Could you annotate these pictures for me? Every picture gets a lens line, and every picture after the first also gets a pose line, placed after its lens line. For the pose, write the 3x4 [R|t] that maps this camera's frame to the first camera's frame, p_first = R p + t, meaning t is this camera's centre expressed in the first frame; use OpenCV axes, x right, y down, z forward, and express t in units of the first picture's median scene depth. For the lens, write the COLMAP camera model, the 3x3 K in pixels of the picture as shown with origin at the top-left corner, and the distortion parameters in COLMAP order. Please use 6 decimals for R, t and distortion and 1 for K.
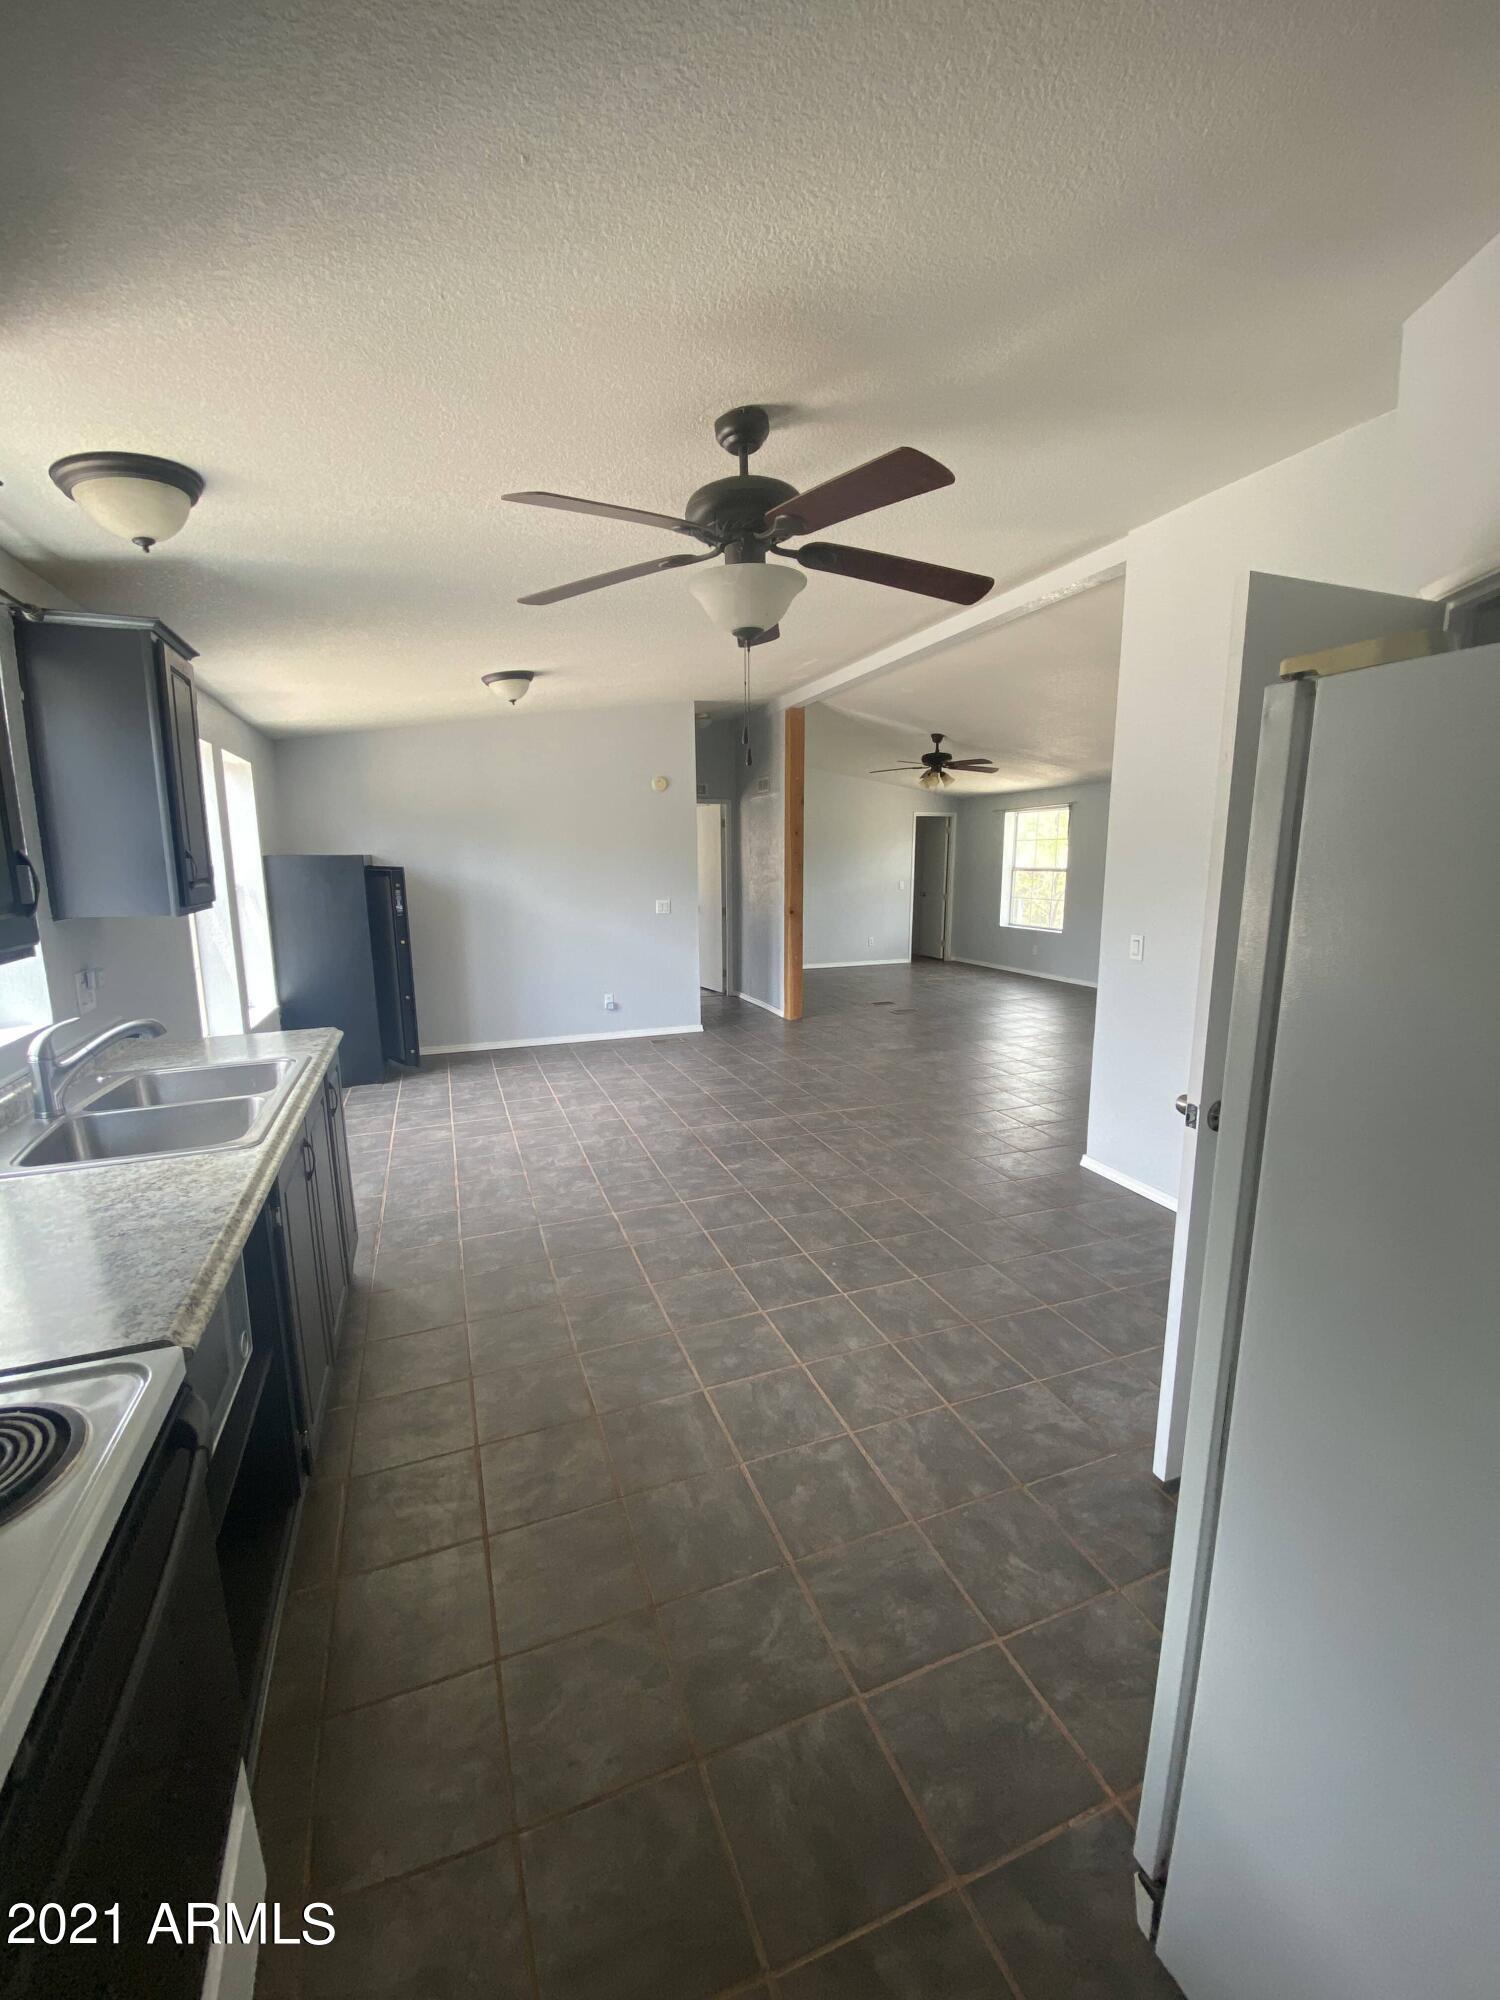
lens RADIAL K [[808.0, 0, 746.1], [0, 808.0, 1004.9], [0, 0, 1]] dist [0.009127, -0.014872]
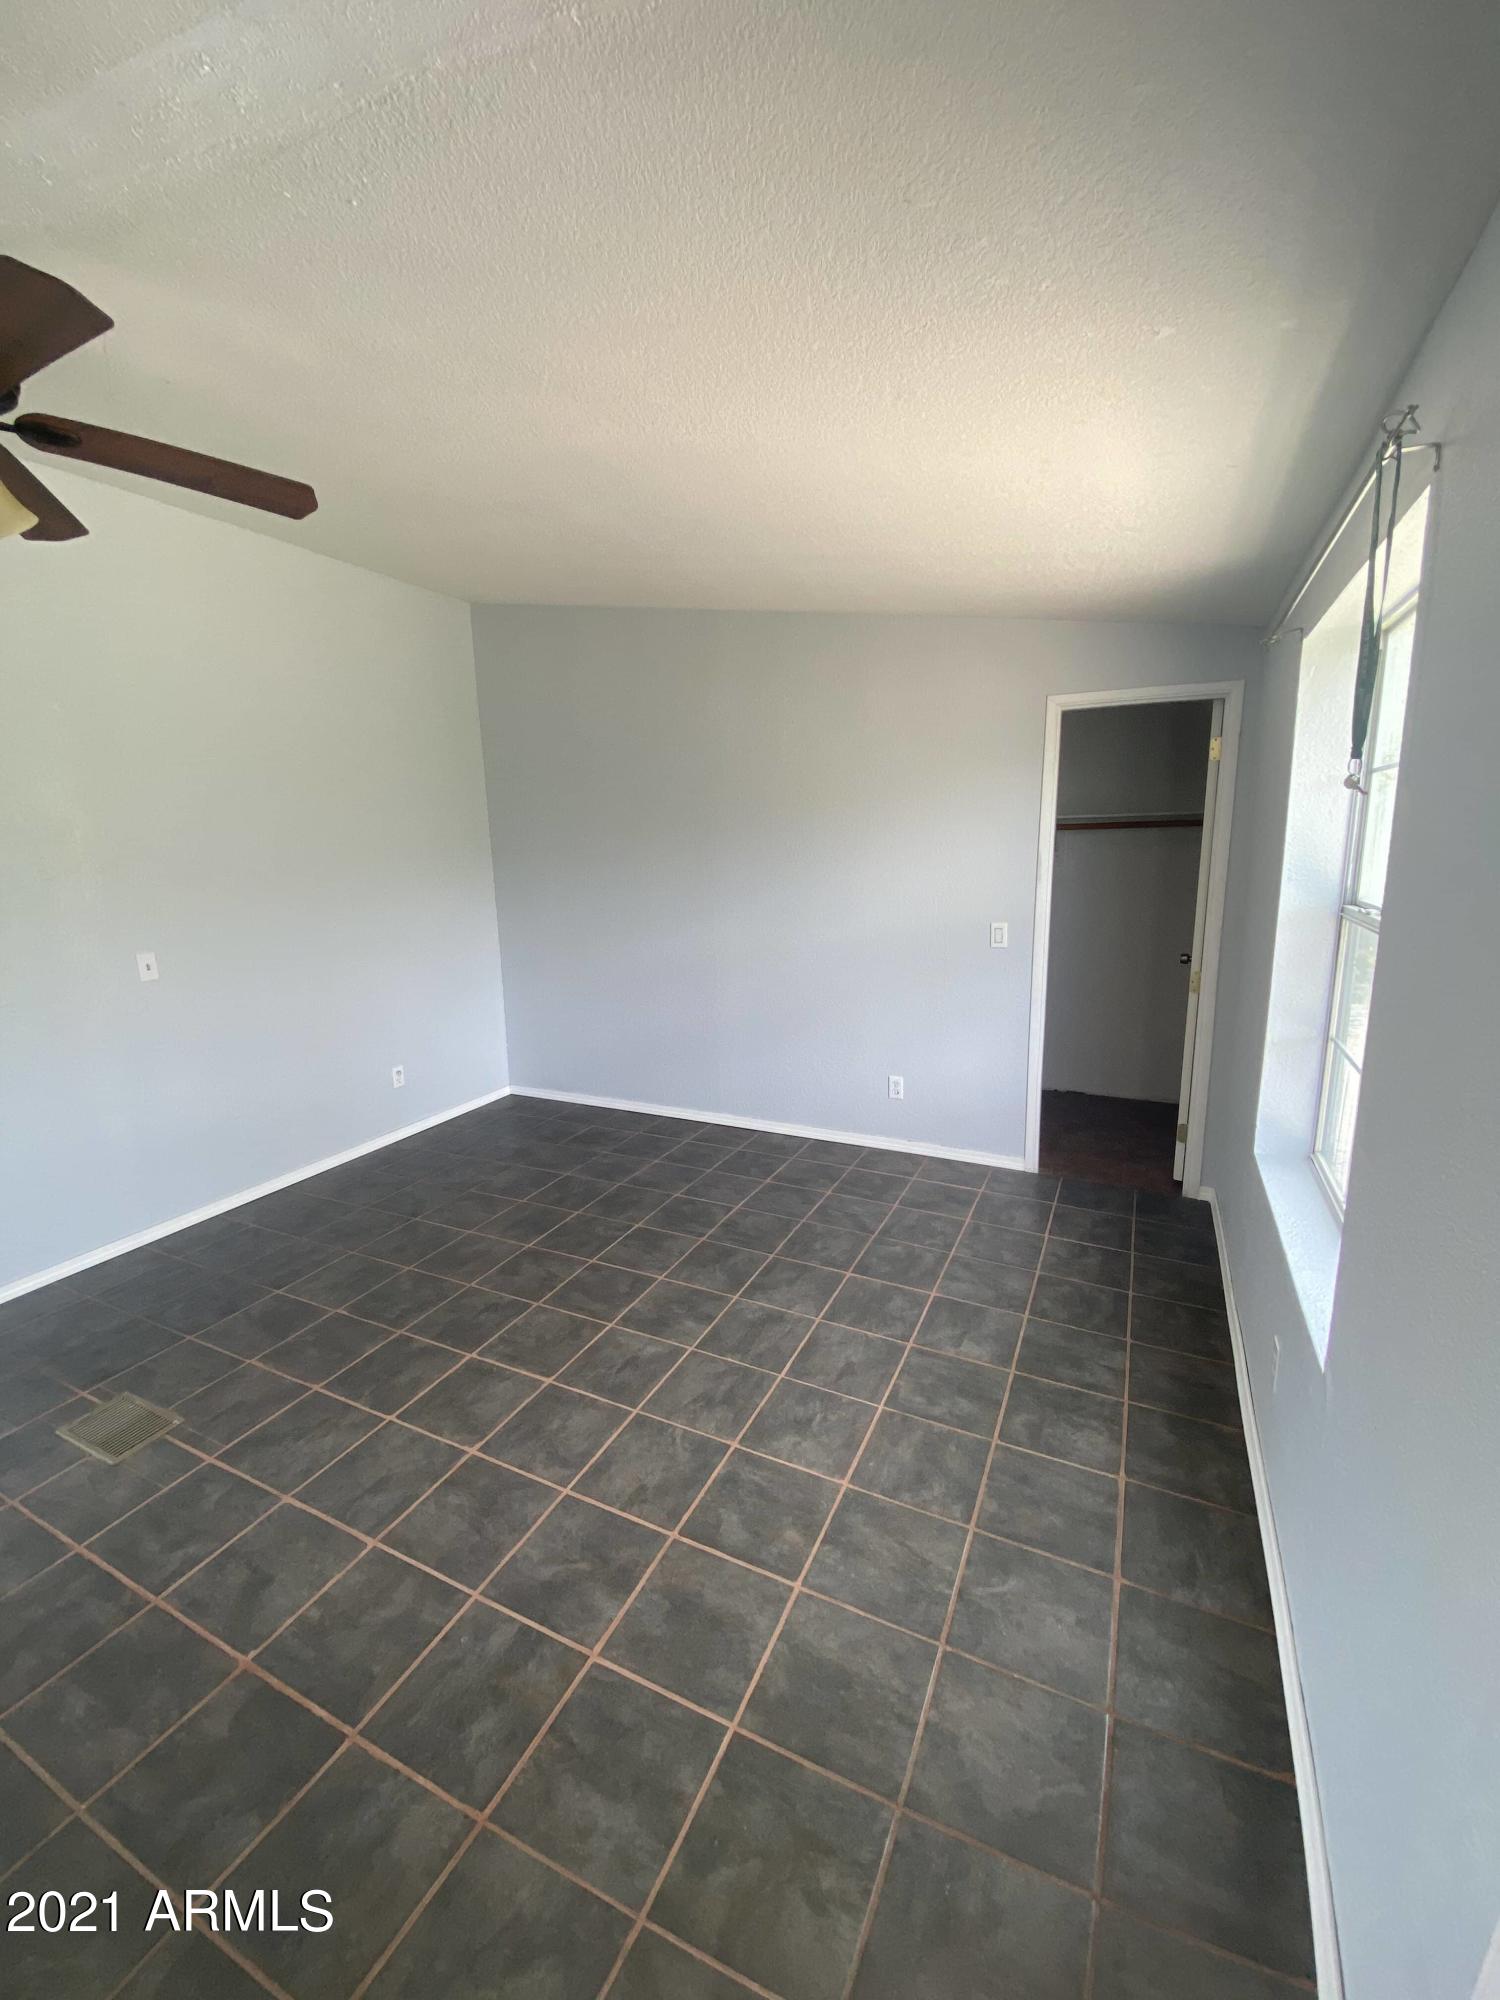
lens RADIAL K [[816.7, 0, 750.8], [0, 816.7, 992.7], [0, 0, 1]] dist [0.003970, -0.006806]
pose [[0.690698, 0.126674, -0.711962, 0.732074], [-0.110791, 0.991451, 0.068919, -0.279374], [0.714606, 0.031277, 0.698828, 1.439930]]
